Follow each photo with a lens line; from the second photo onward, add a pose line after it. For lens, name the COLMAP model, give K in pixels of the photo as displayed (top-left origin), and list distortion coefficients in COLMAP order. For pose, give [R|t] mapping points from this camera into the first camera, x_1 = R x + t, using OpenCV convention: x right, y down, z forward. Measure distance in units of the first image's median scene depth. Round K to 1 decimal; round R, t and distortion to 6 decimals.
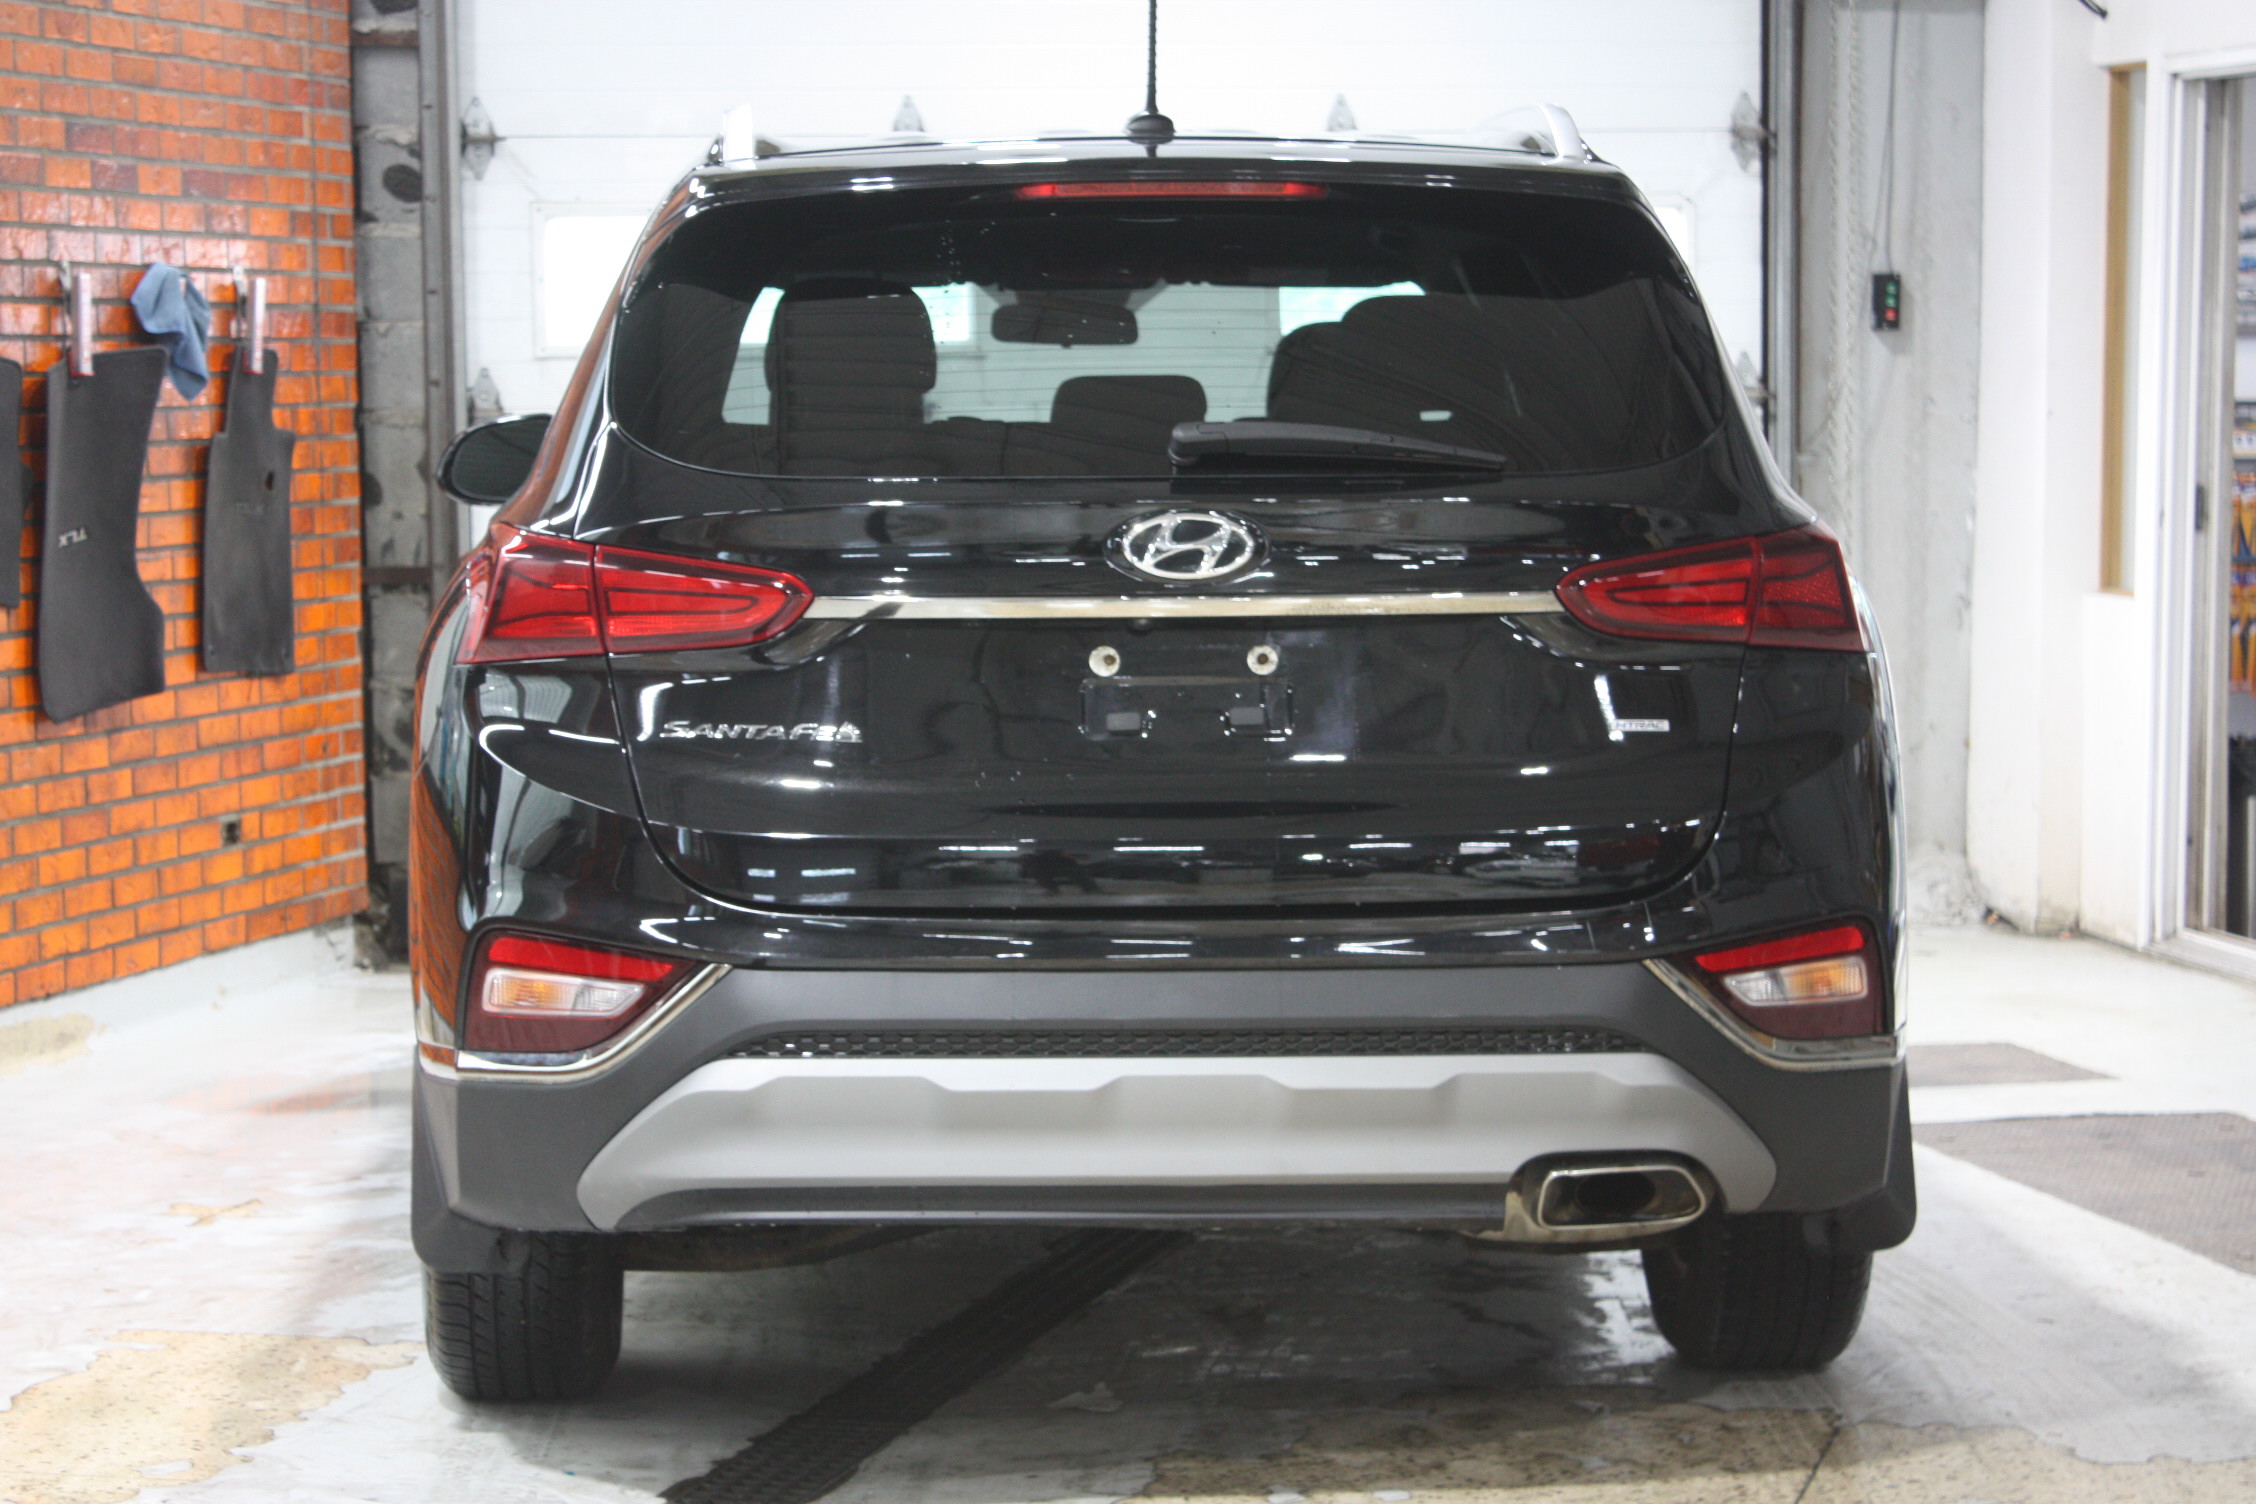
lens RADIAL K [[5301.7, 0, 1128.0], [0, 5301.7, 752.0], [0, 0, 1]] dist [-0.047704, 1.494351]
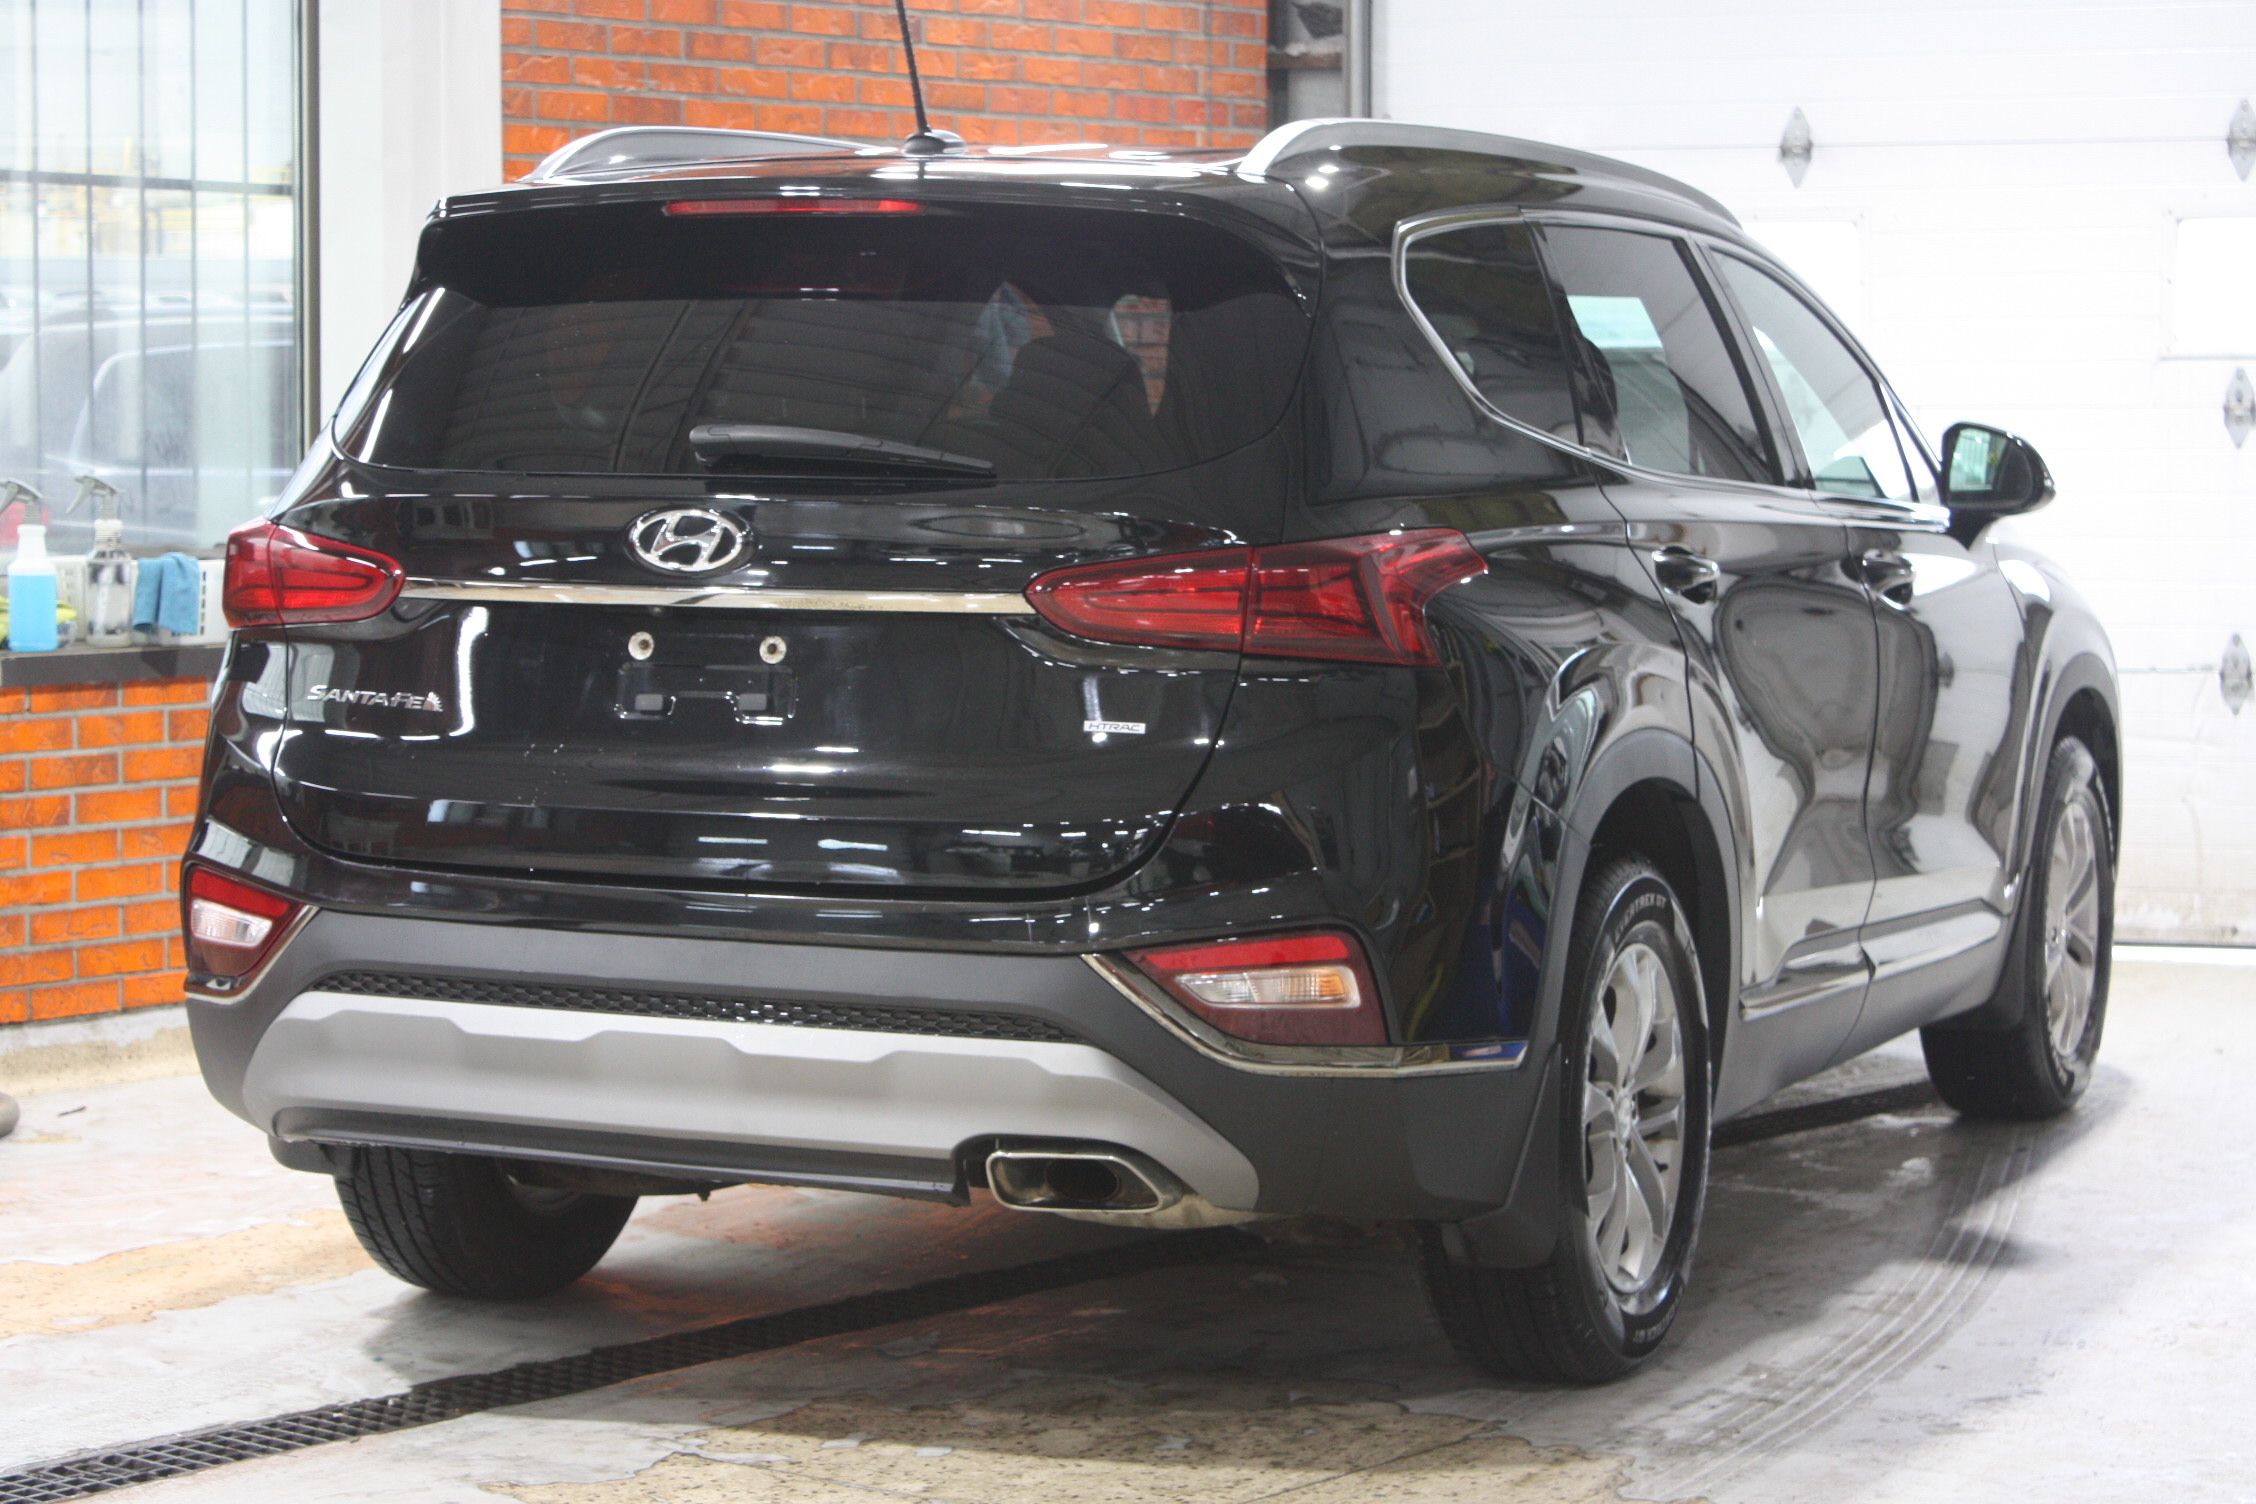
lens RADIAL K [[5060.2, 0, 1128.0], [0, 5060.2, 752.0], [0, 0, 1]] dist [0.035376, 0.057132]
pose [[0.898920, 0.045310, -0.435763, 0.528711], [-0.043646, 0.998951, 0.013834, -0.013979], [0.435933, 0.006584, 0.899955, 0.117240]]
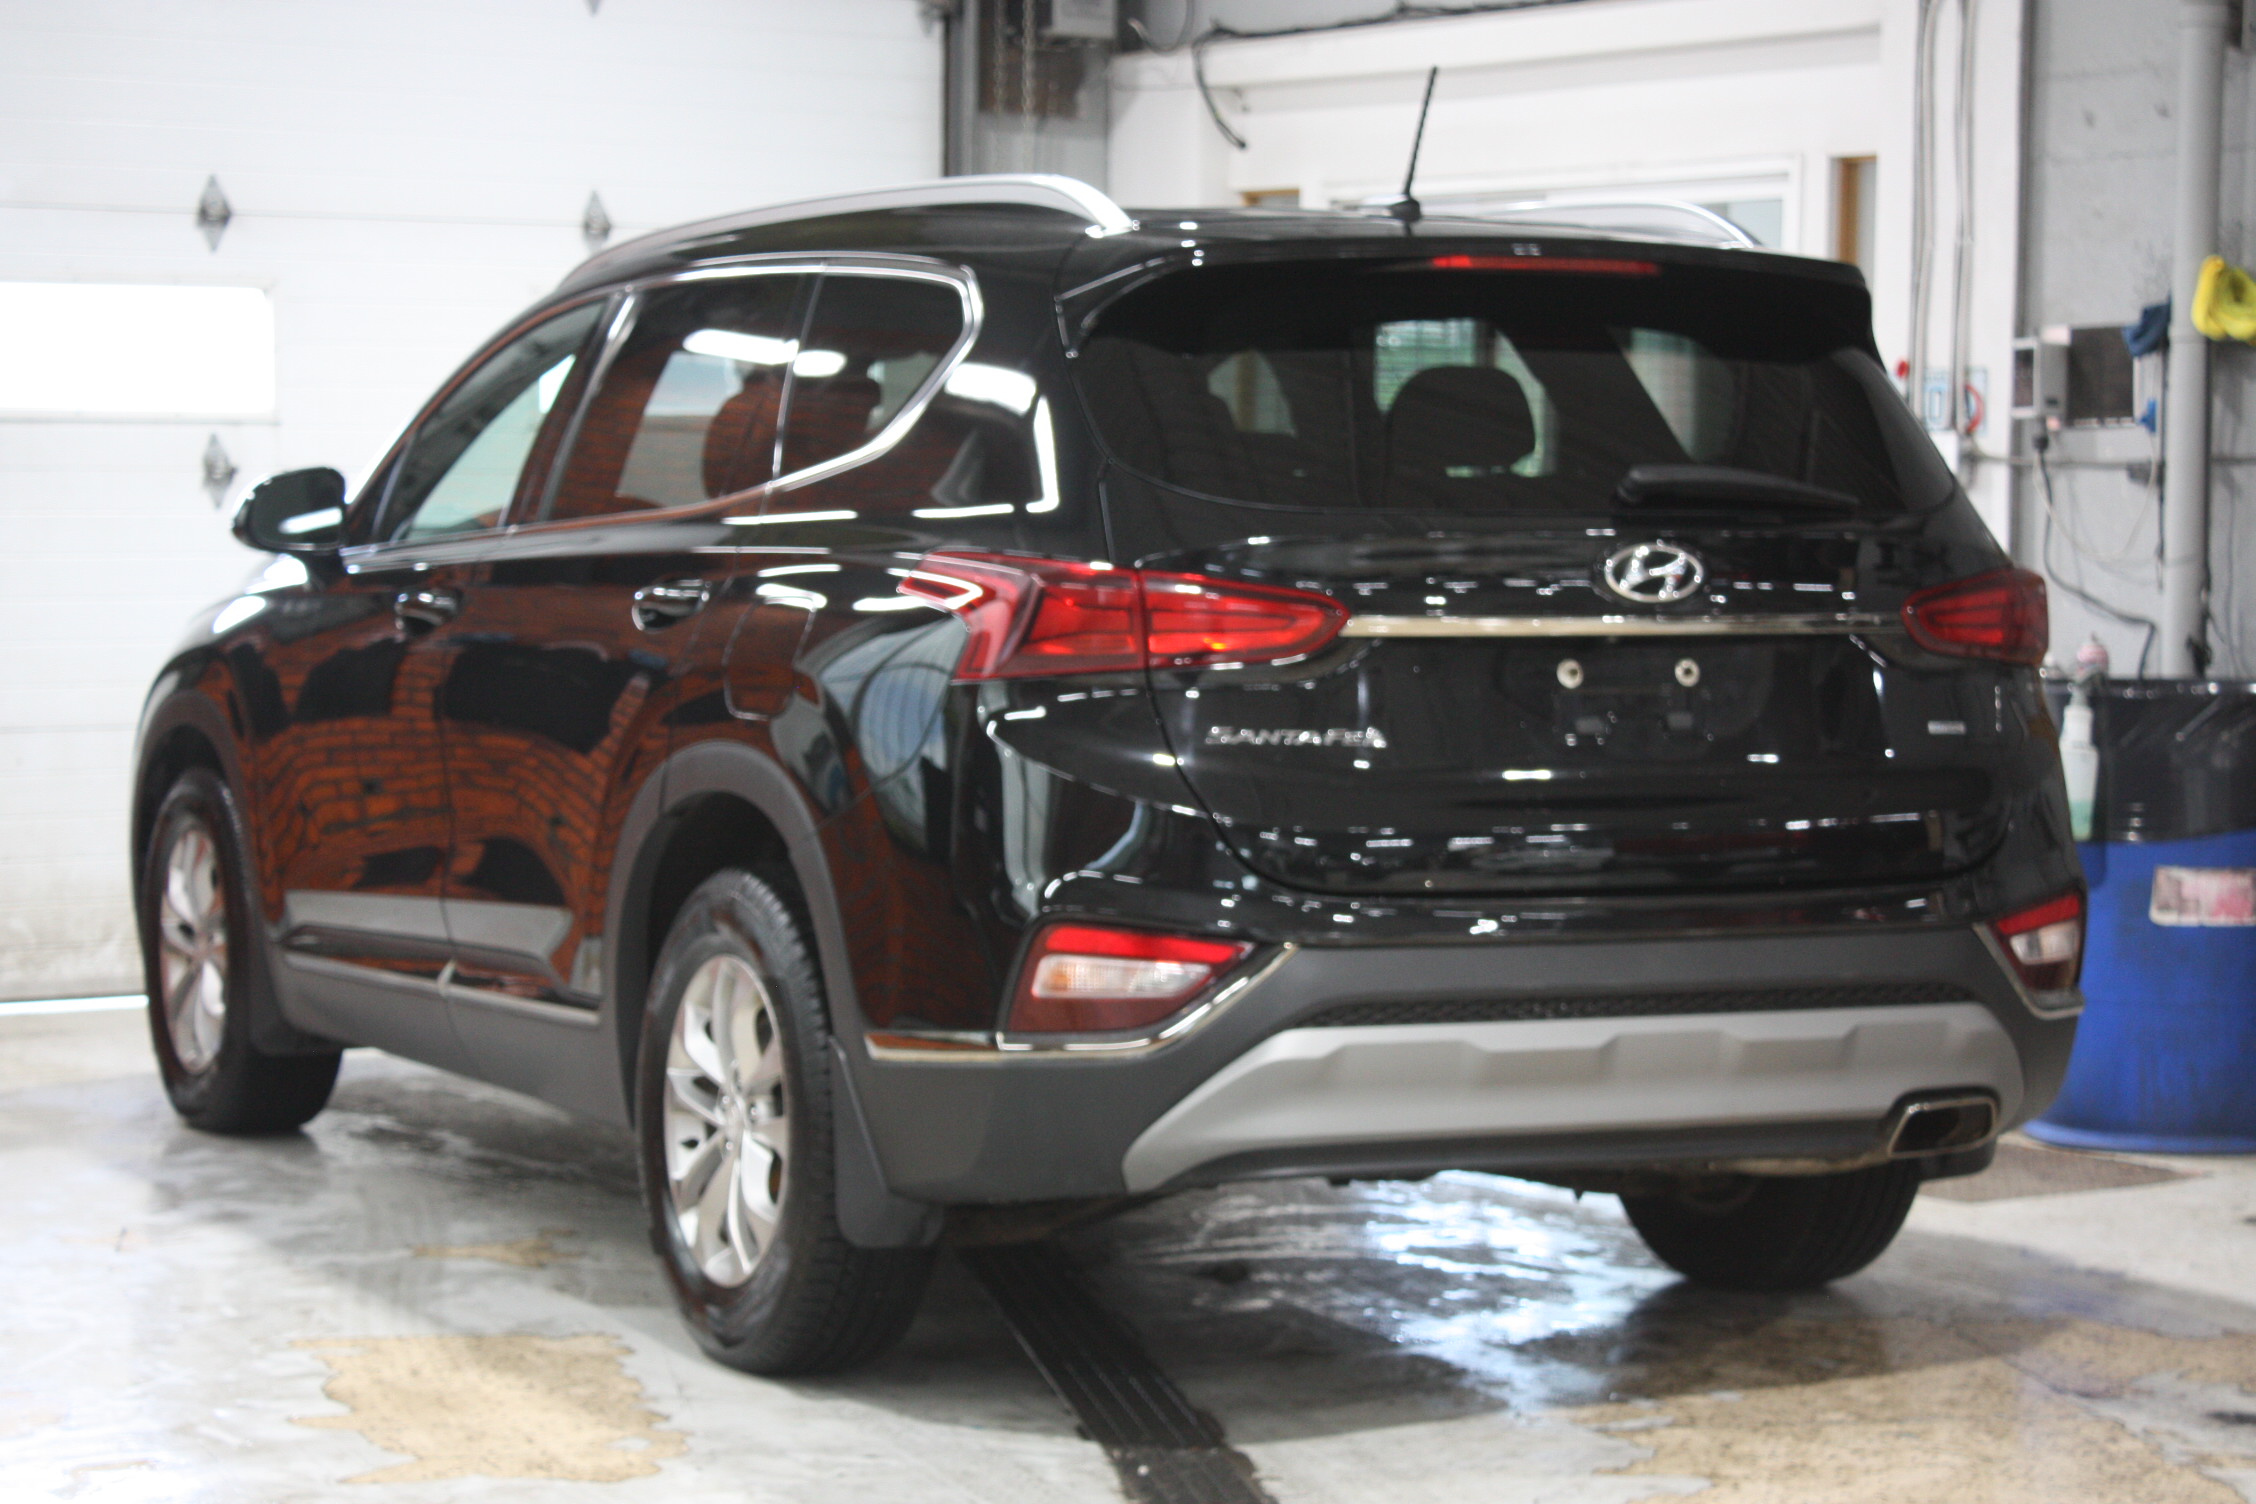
lens RADIAL K [[4685.5, 0, 1036.1], [0, 4685.5, 757.5], [0, 0, 1]] dist [-0.040734, -0.197033]
pose [[0.926956, -0.007780, 0.375089, -0.484269], [0.011316, 0.999910, -0.007226, 0.006826], [-0.374999, 0.010943, 0.926960, 0.108942]]
